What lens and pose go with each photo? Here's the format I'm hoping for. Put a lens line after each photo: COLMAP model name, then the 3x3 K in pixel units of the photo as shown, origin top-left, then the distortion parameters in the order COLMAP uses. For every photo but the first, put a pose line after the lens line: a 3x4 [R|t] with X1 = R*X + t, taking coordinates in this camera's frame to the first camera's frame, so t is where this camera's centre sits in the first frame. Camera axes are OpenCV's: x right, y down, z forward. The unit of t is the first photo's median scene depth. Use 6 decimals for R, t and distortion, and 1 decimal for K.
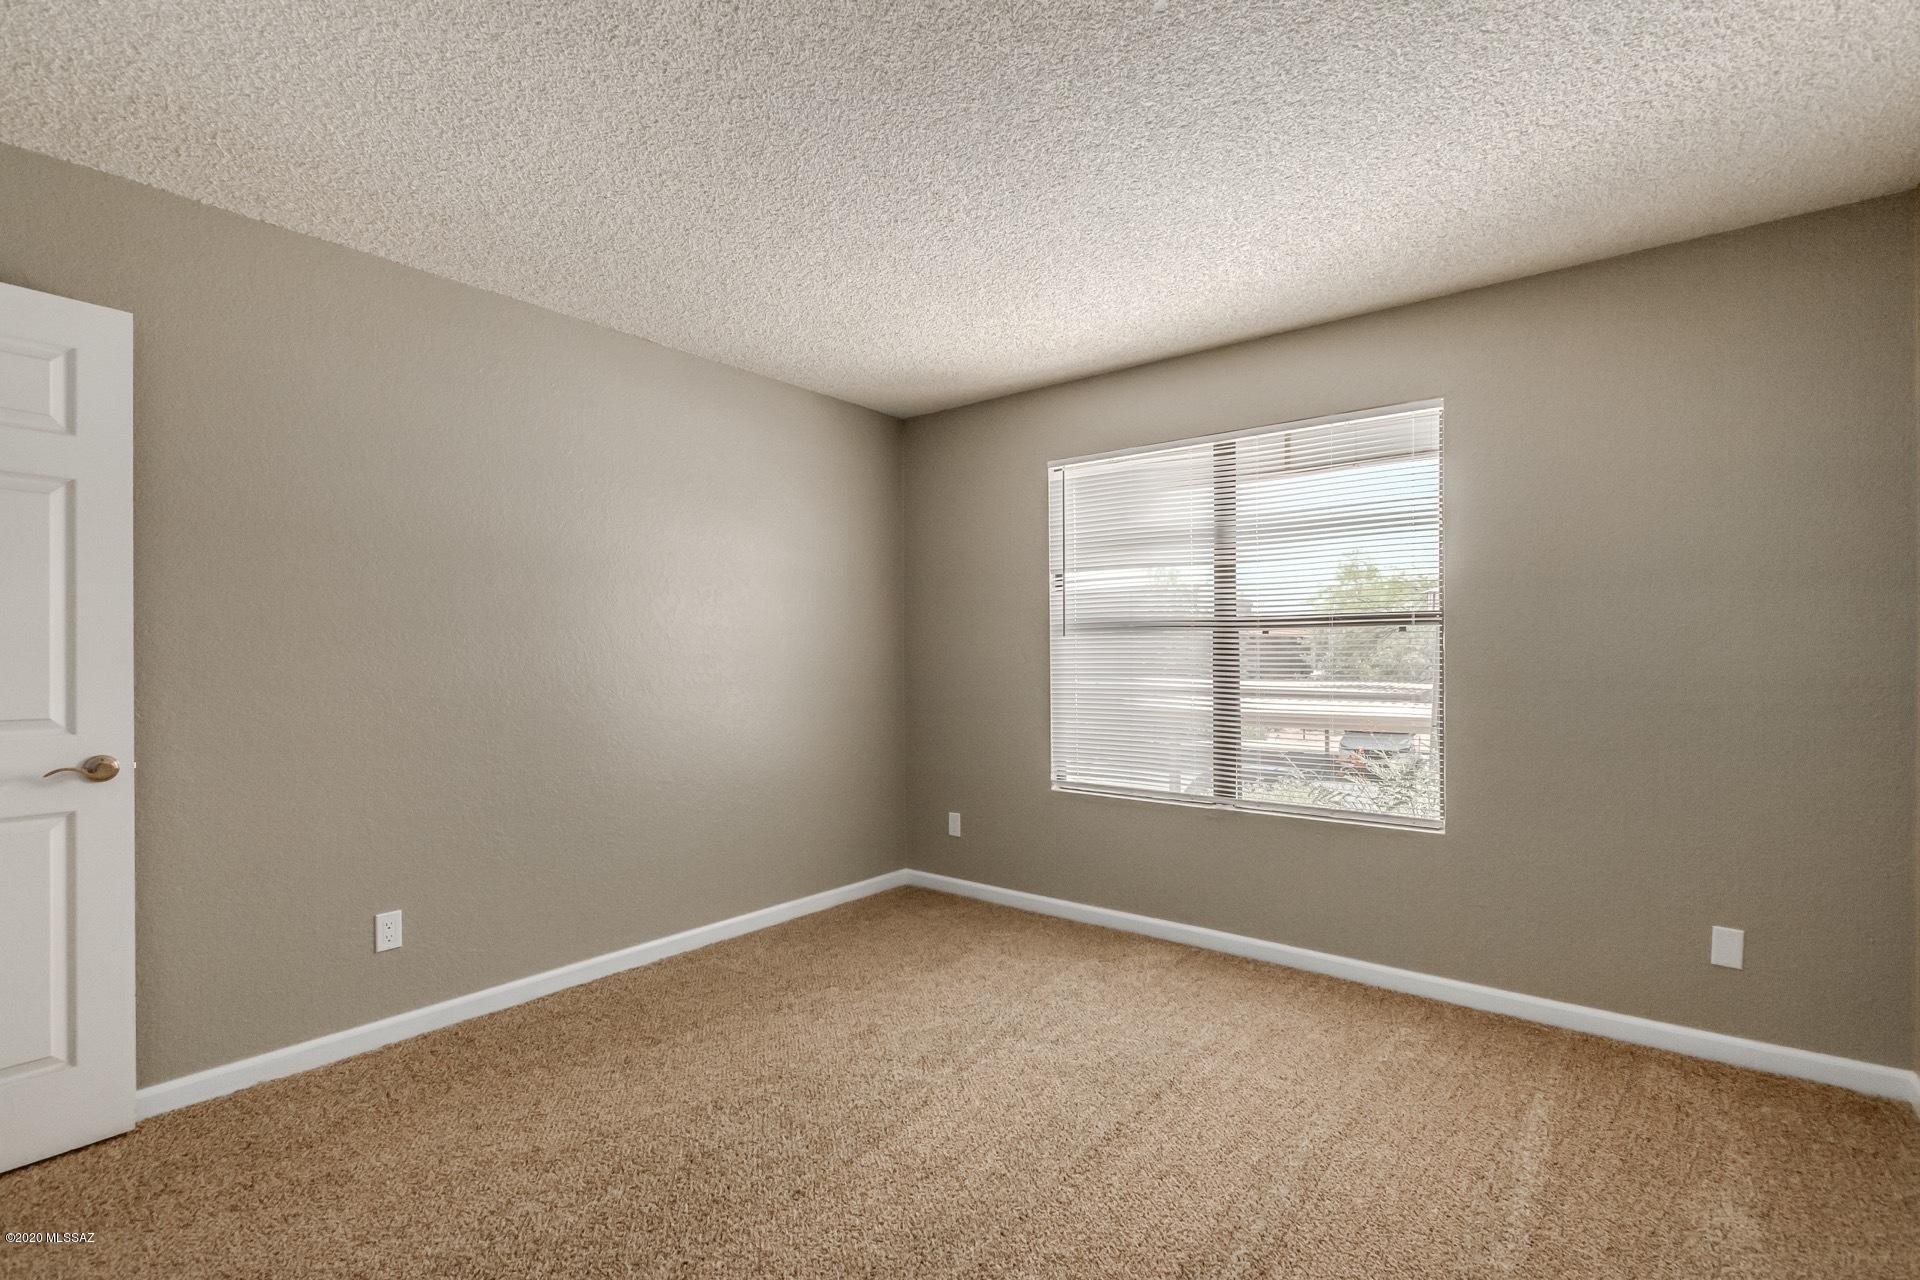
lens RADIAL K [[877.0, 0, 962.0], [0, 877.0, 646.5], [0, 0, 1]] dist [-0.001551, -0.000453]
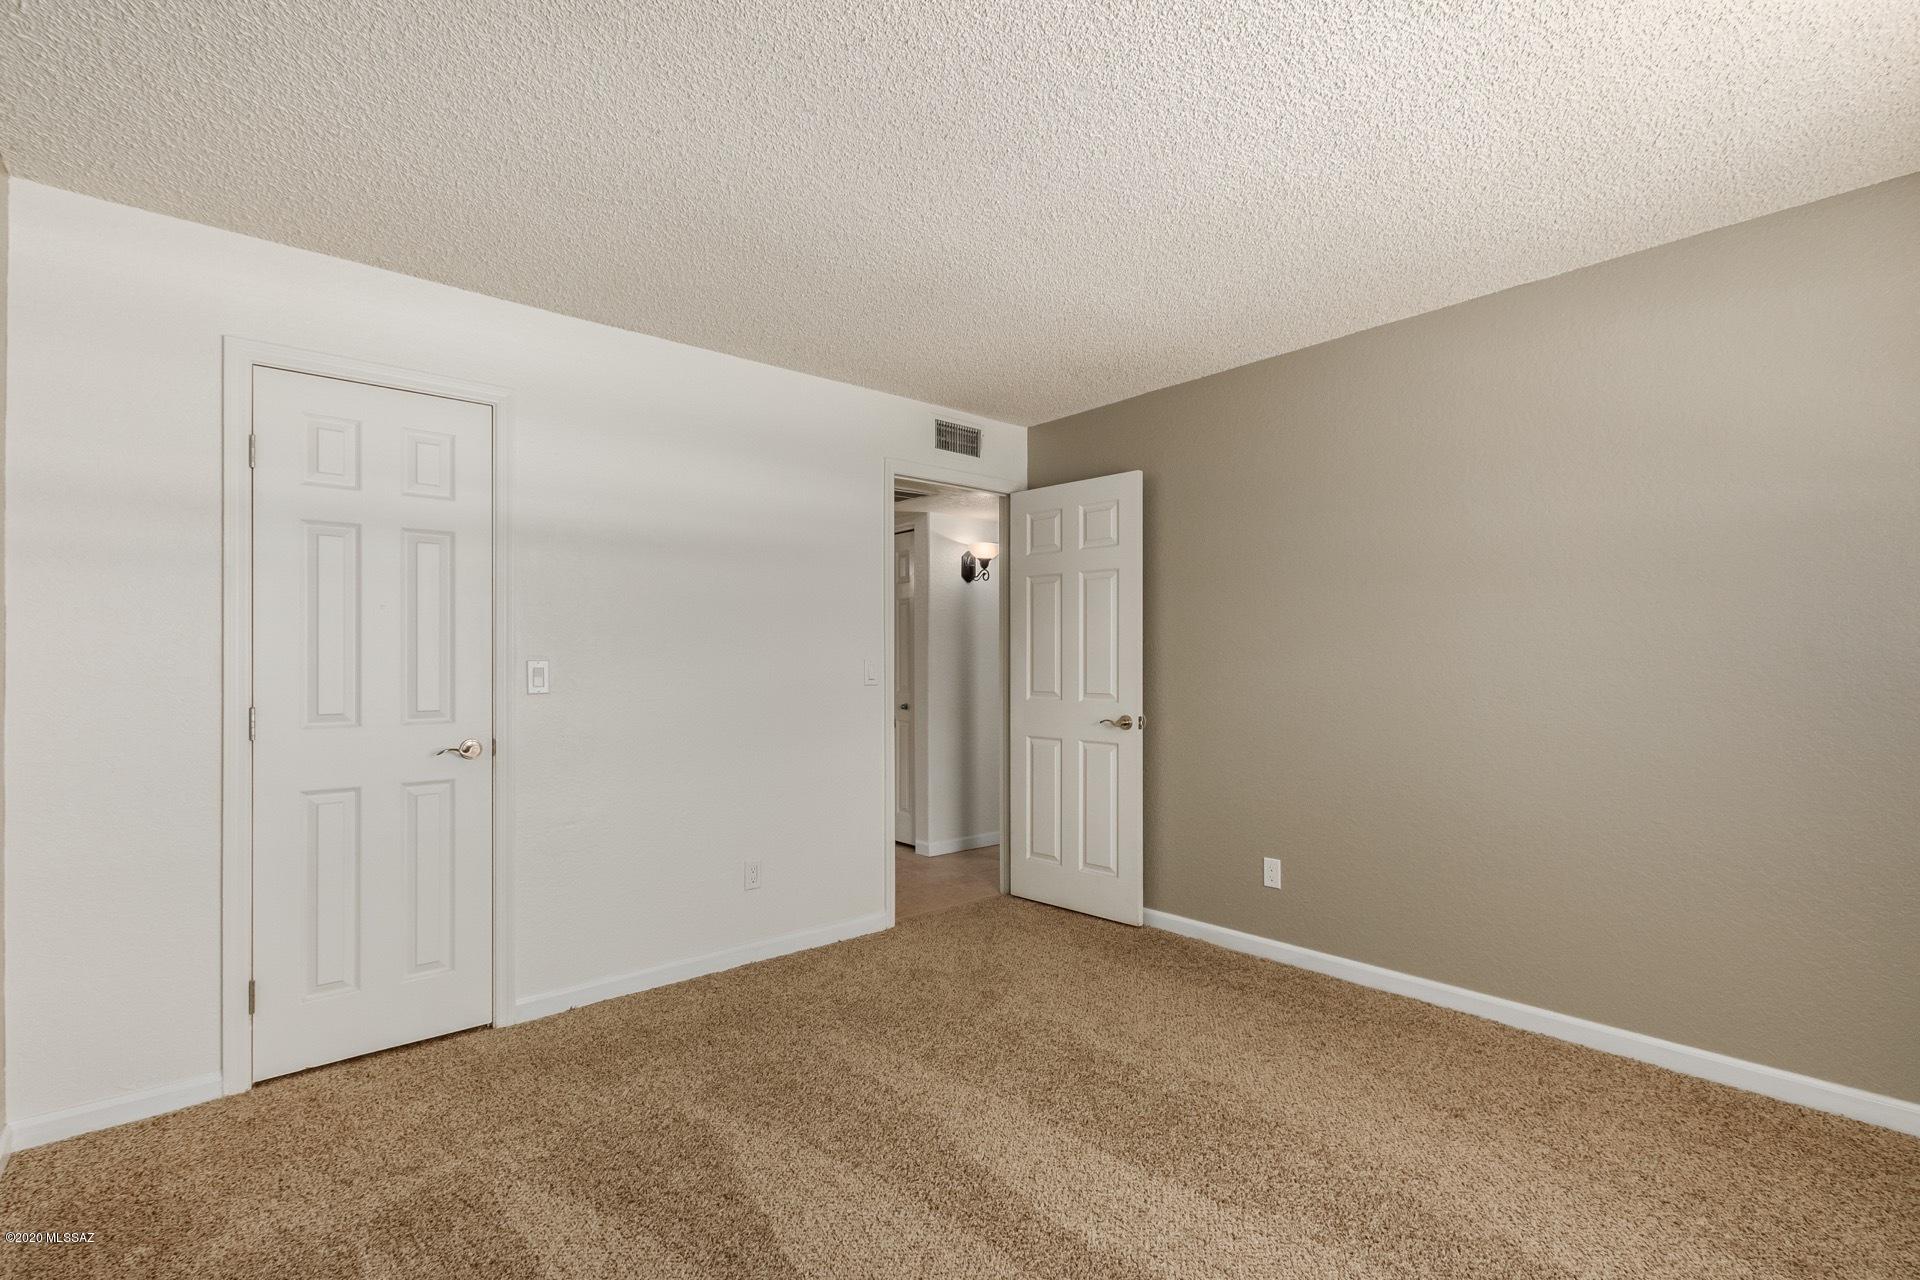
lens RADIAL K [[877.0, 0, 962.4], [0, 877.0, 653.1], [0, 0, 1]] dist [-0.001551, -0.000453]
pose [[-0.190911, -0.009465, -0.981562, 0.781375], [0.011300, 0.999866, -0.011839, 0.009866], [0.981542, -0.013352, -0.190778, 0.880534]]
